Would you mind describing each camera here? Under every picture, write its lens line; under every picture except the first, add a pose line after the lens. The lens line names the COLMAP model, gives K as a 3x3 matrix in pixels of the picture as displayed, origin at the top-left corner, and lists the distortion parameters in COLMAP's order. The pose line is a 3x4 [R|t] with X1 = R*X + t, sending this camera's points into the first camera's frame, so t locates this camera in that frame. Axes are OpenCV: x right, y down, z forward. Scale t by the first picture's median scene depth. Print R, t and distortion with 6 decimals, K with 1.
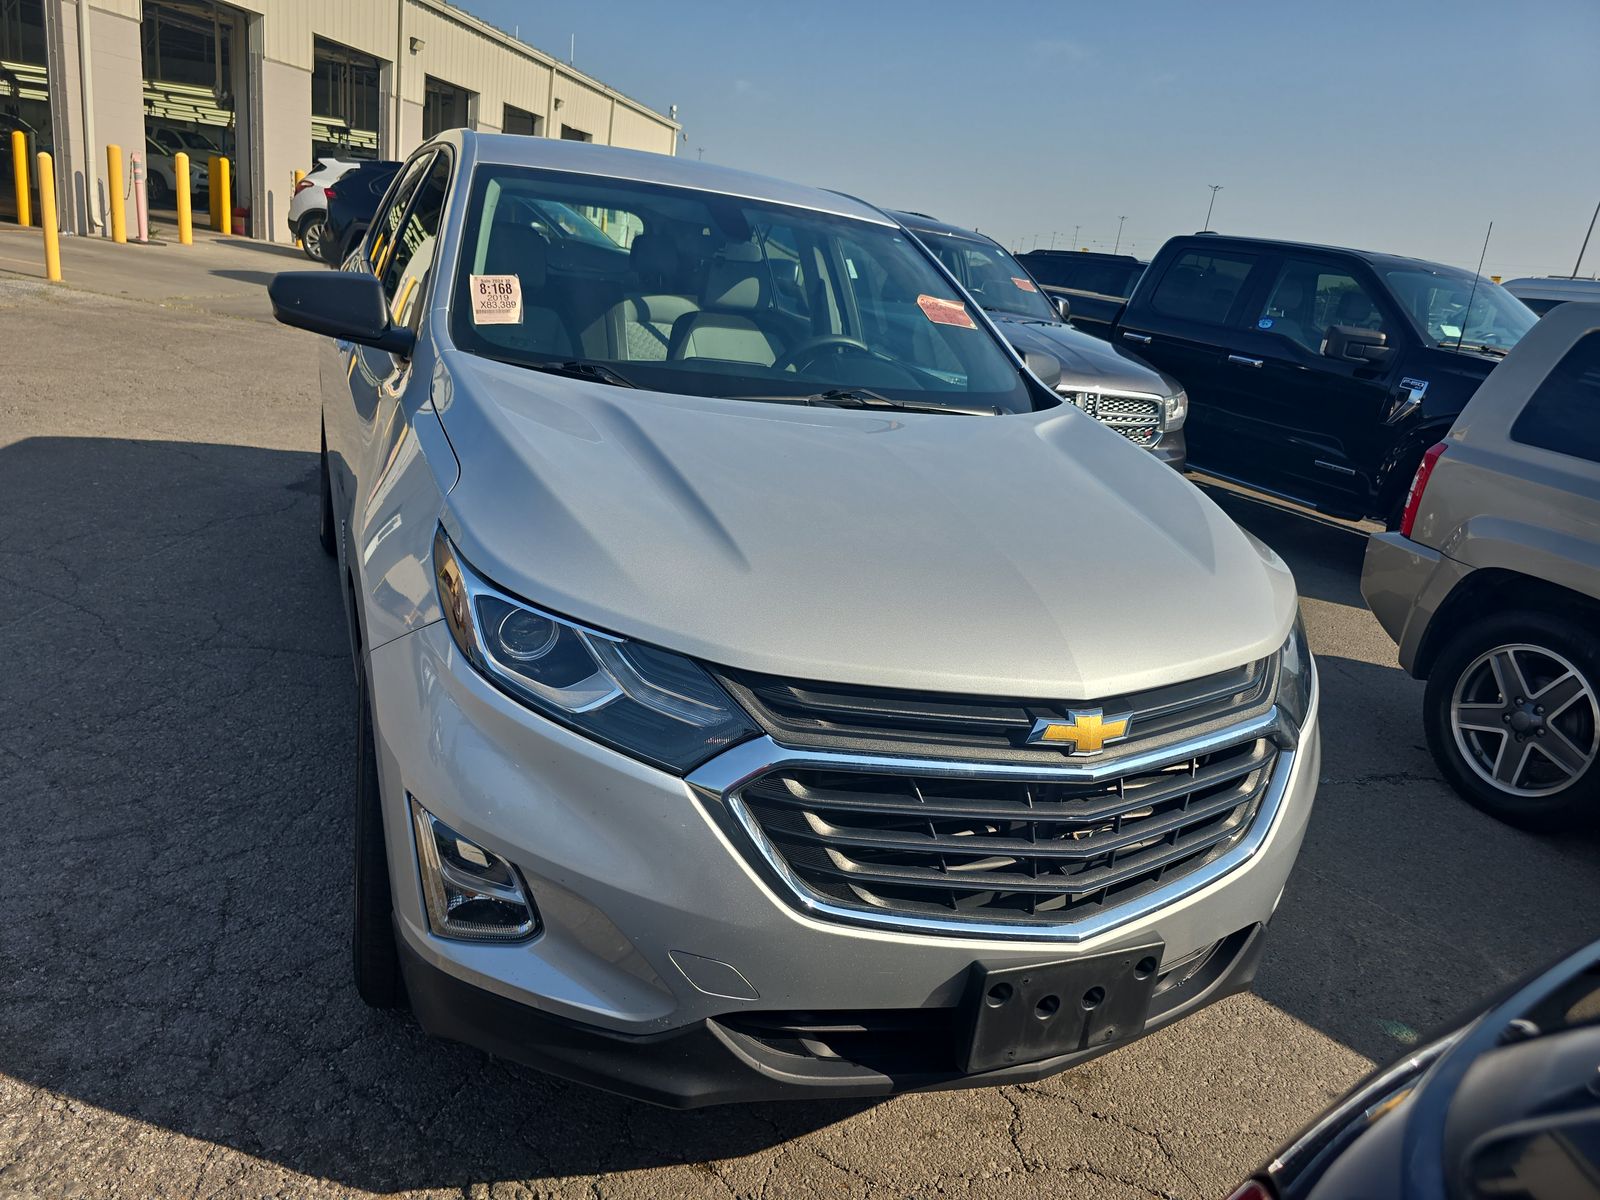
lens RADIAL K [[1110.7, 0, 803.9], [0, 1110.7, 604.6], [0, 0, 1]] dist [0.049180, -0.043544]
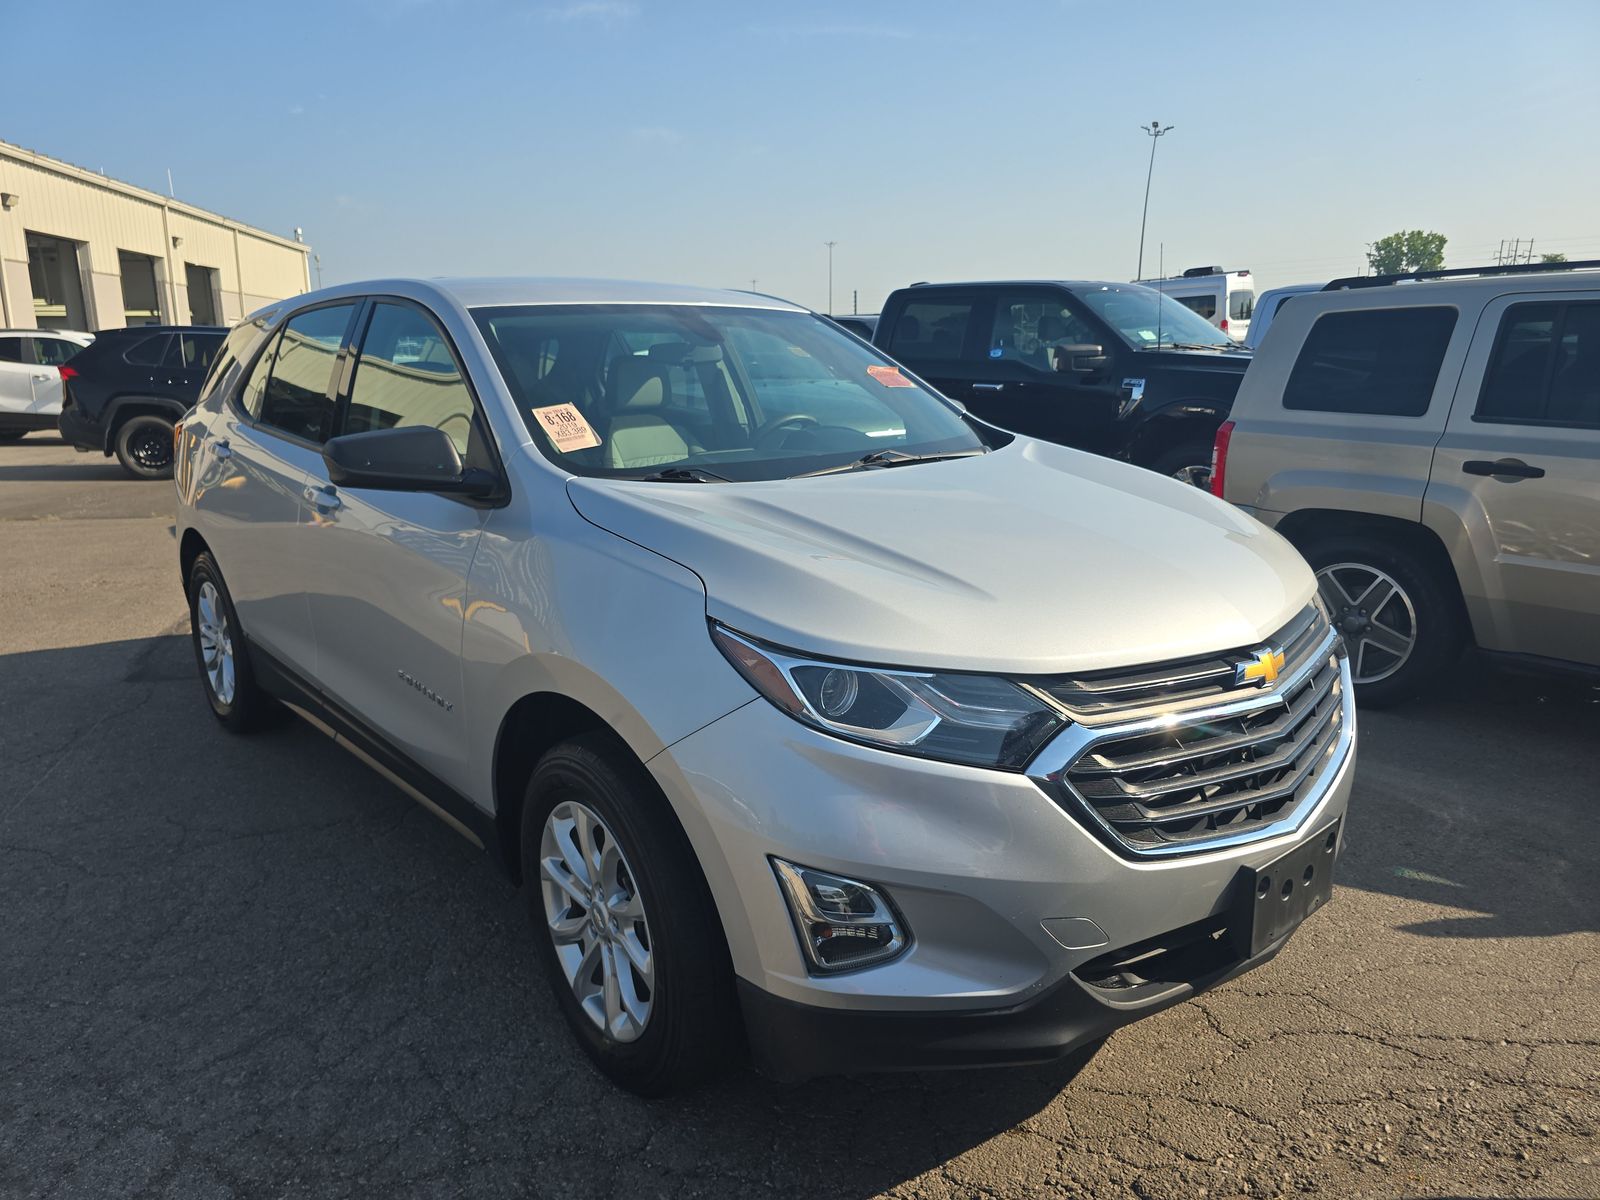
lens RADIAL K [[1110.7, 0, 797.8], [0, 1110.7, 604.0], [0, 0, 1]] dist [0.049180, -0.043544]
pose [[0.941313, -0.209540, 0.264619, -0.375175], [0.226374, 0.973431, -0.034450, -0.021075], [-0.250370, 0.092331, 0.963737, -0.066931]]
